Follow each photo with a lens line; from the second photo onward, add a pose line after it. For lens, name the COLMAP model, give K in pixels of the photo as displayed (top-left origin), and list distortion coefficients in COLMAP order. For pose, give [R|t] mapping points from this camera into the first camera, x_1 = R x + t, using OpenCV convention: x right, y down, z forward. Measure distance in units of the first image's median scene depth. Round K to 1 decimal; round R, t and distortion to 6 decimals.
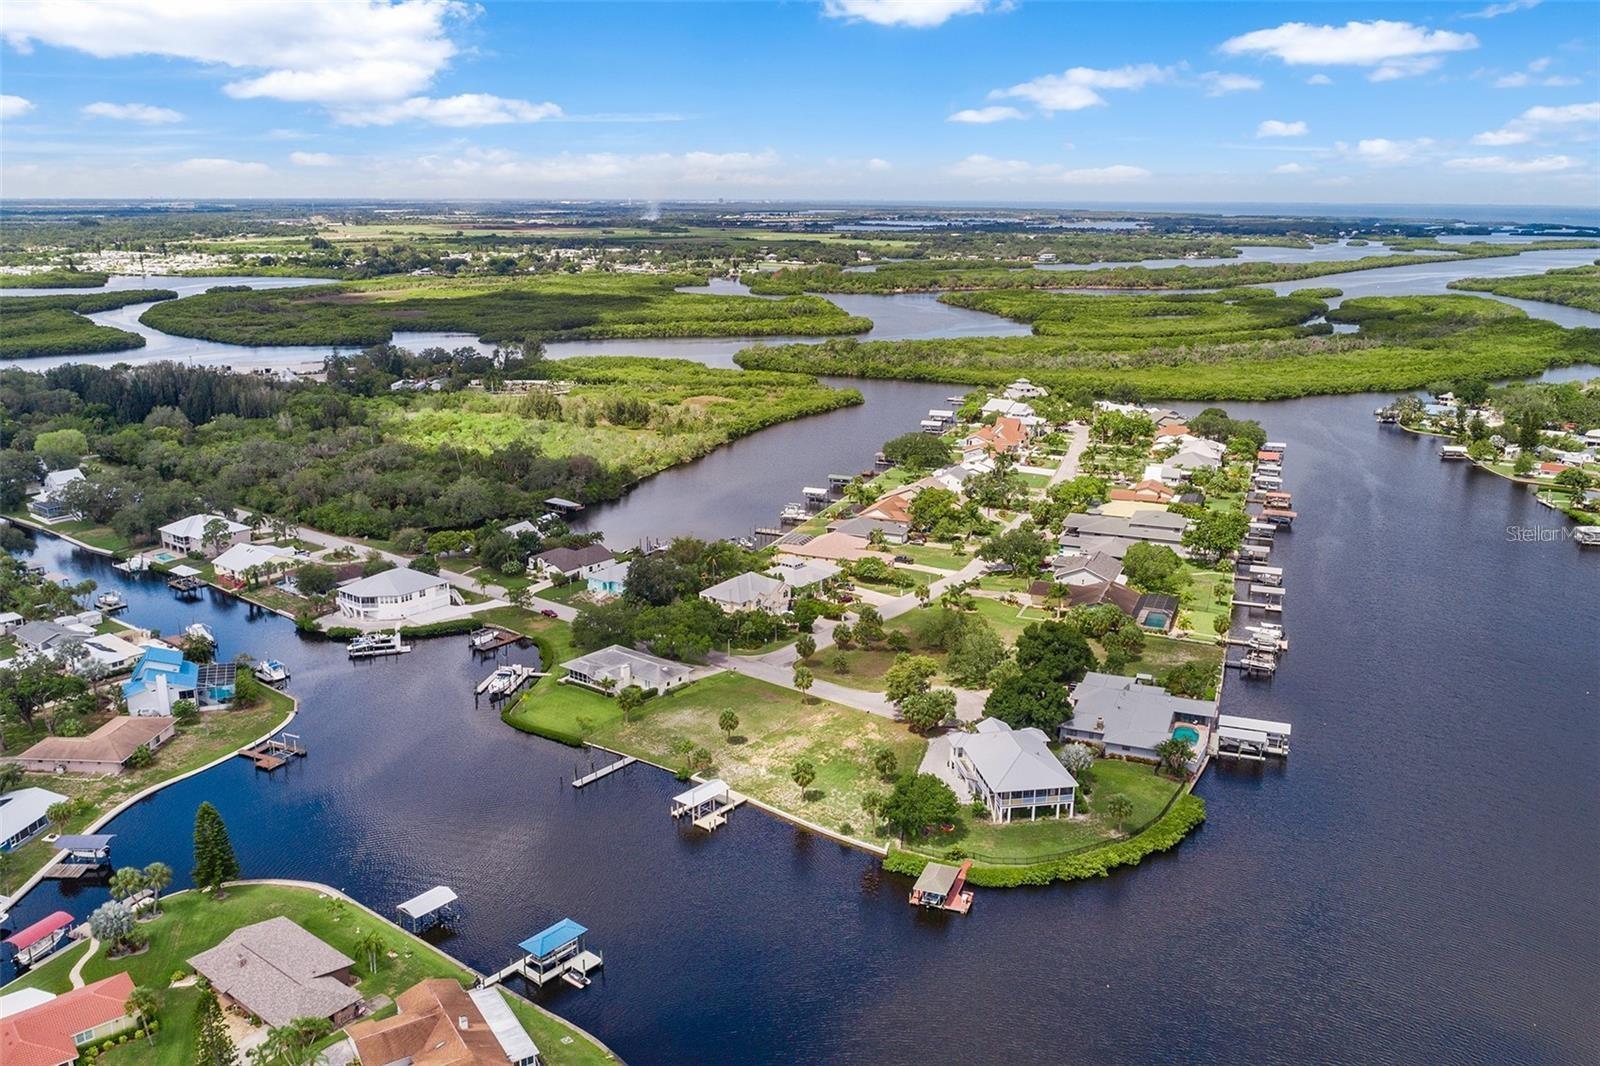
lens RADIAL K [[1274.4, 0, 800.0], [0, 1274.4, 533.0], [0, 0, 1]] dist [-0.017051, 0.006932]
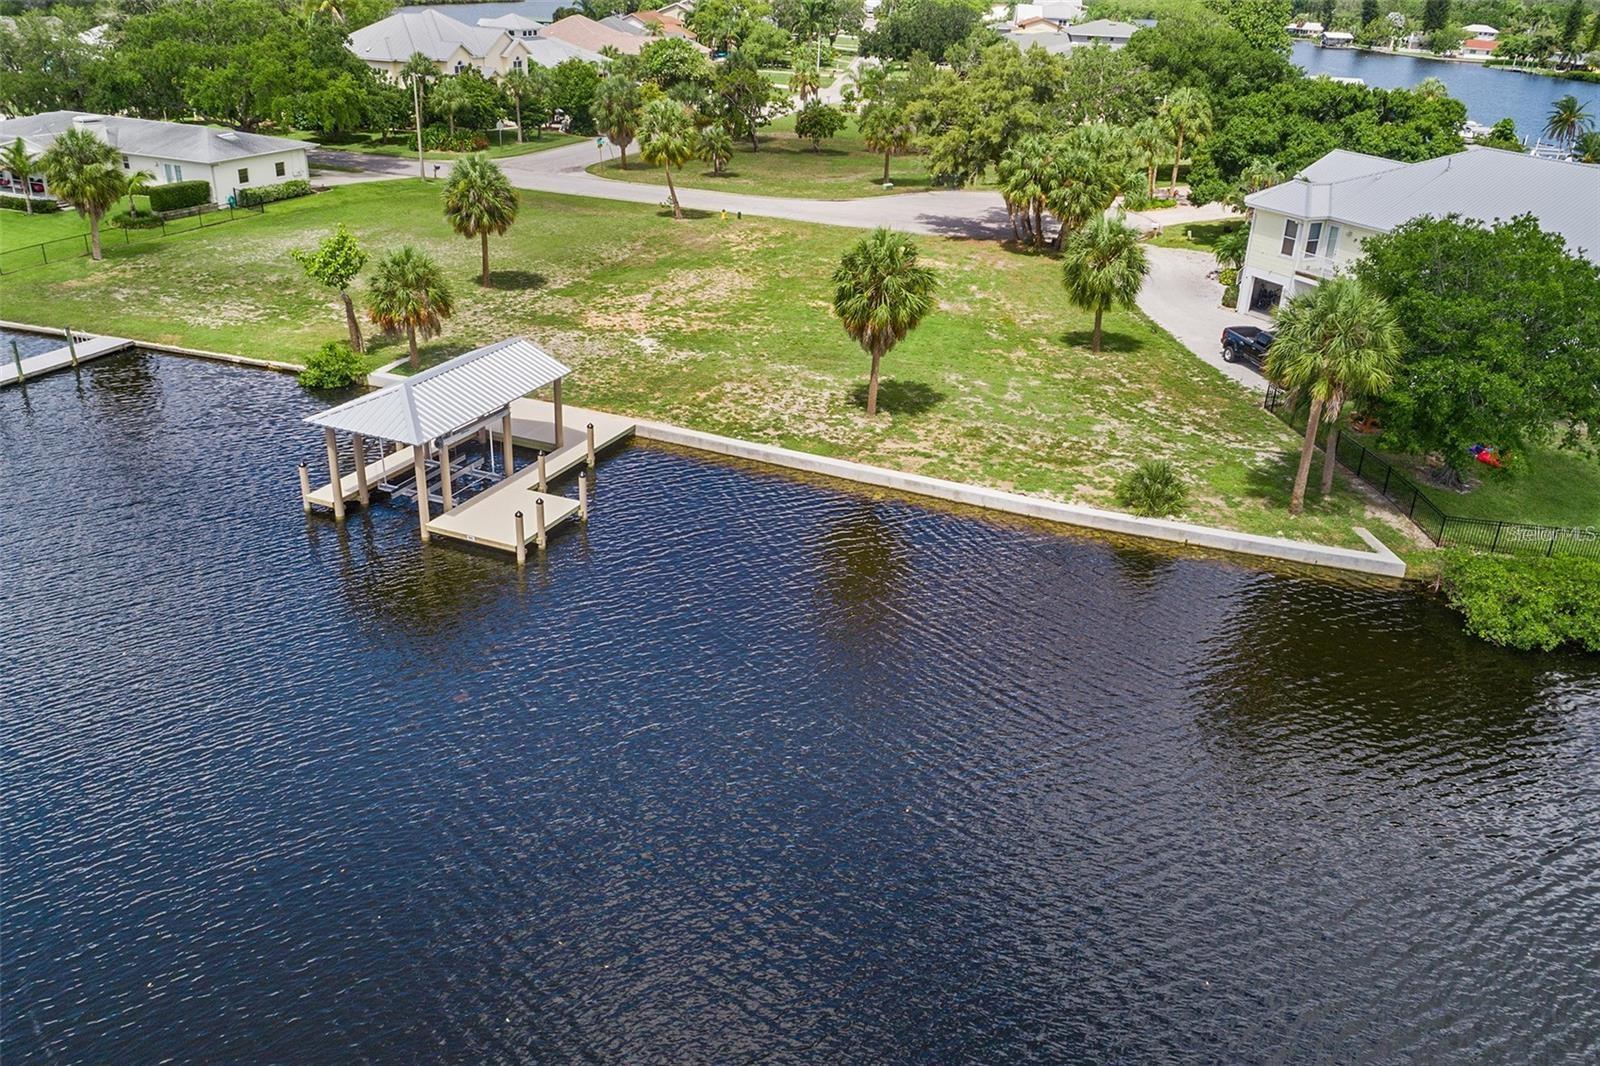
lens RADIAL K [[1274.4, 0, 800.0], [0, 1274.4, 533.0], [0, 0, 1]] dist [-0.017051, 0.006932]
pose [[0.954458, -0.088792, 0.284824, -0.057302], [0.039194, 0.983729, 0.175330, 0.132259], [-0.295758, -0.156182, 0.942409, 0.536903]]
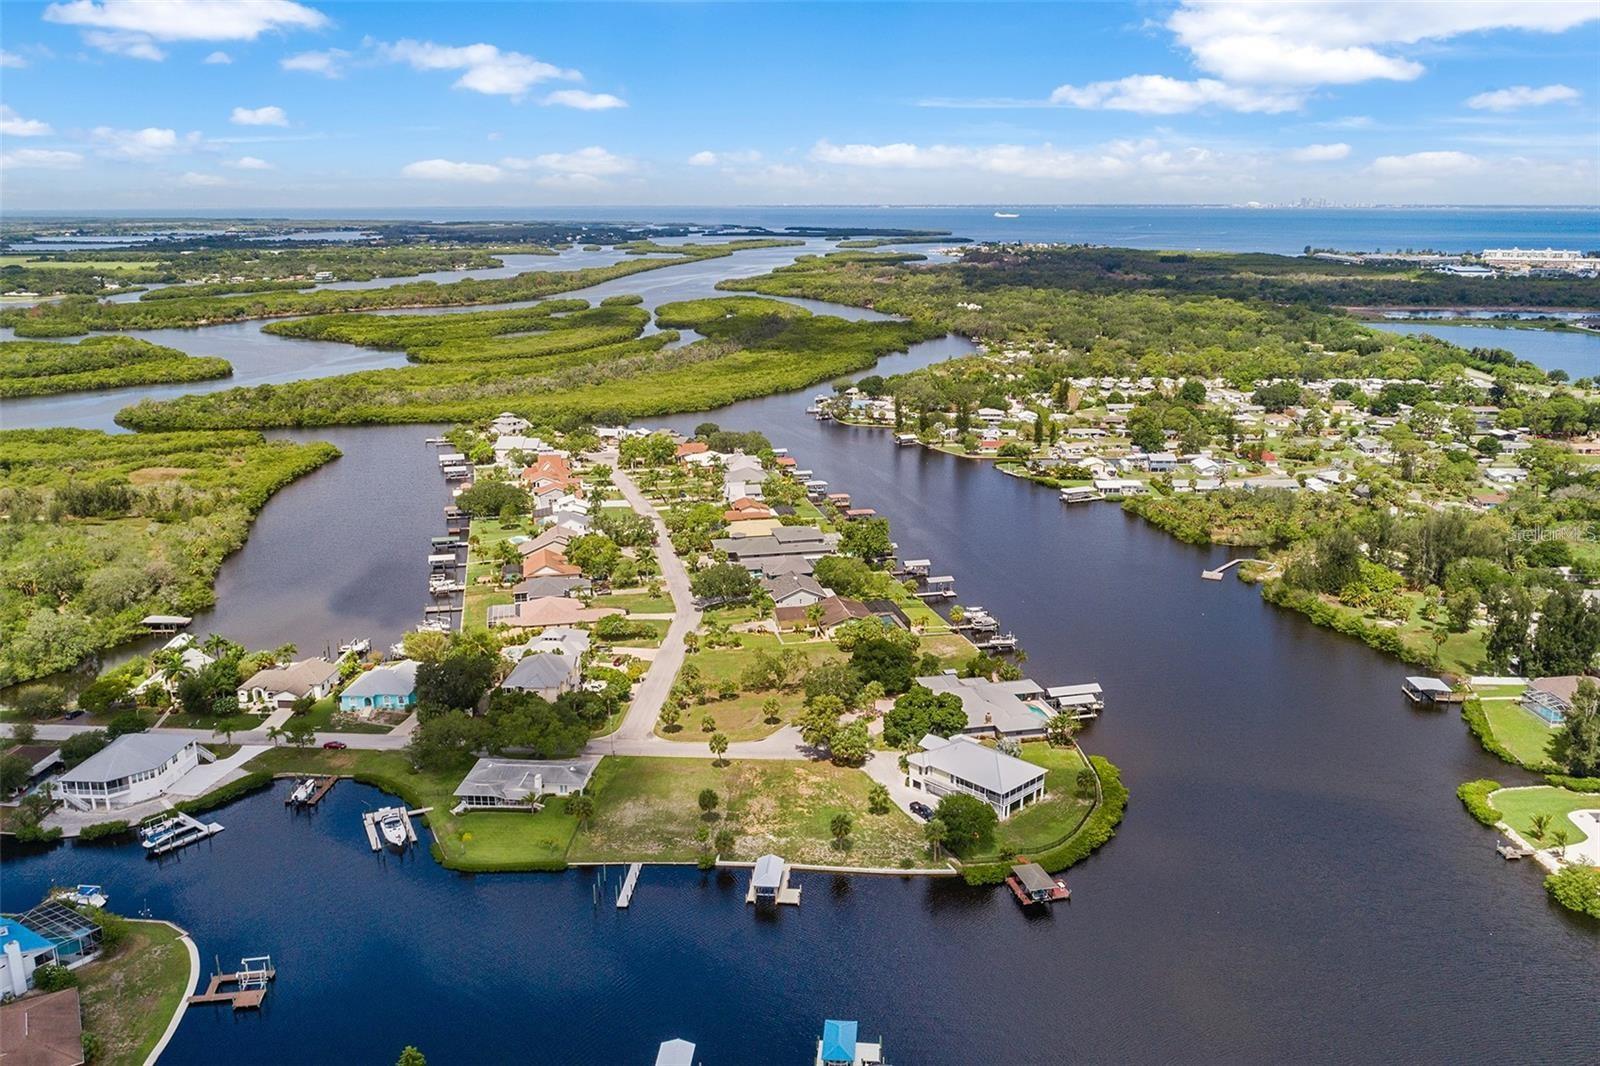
lens RADIAL K [[1274.4, 0, 800.0], [0, 1274.4, 533.0], [0, 0, 1]] dist [-0.017051, 0.006932]
pose [[0.823004, -0.151292, 0.547517, -0.393498], [0.152910, 0.987306, 0.042968, -0.071038], [-0.547067, 0.048358, 0.835691, 0.084128]]
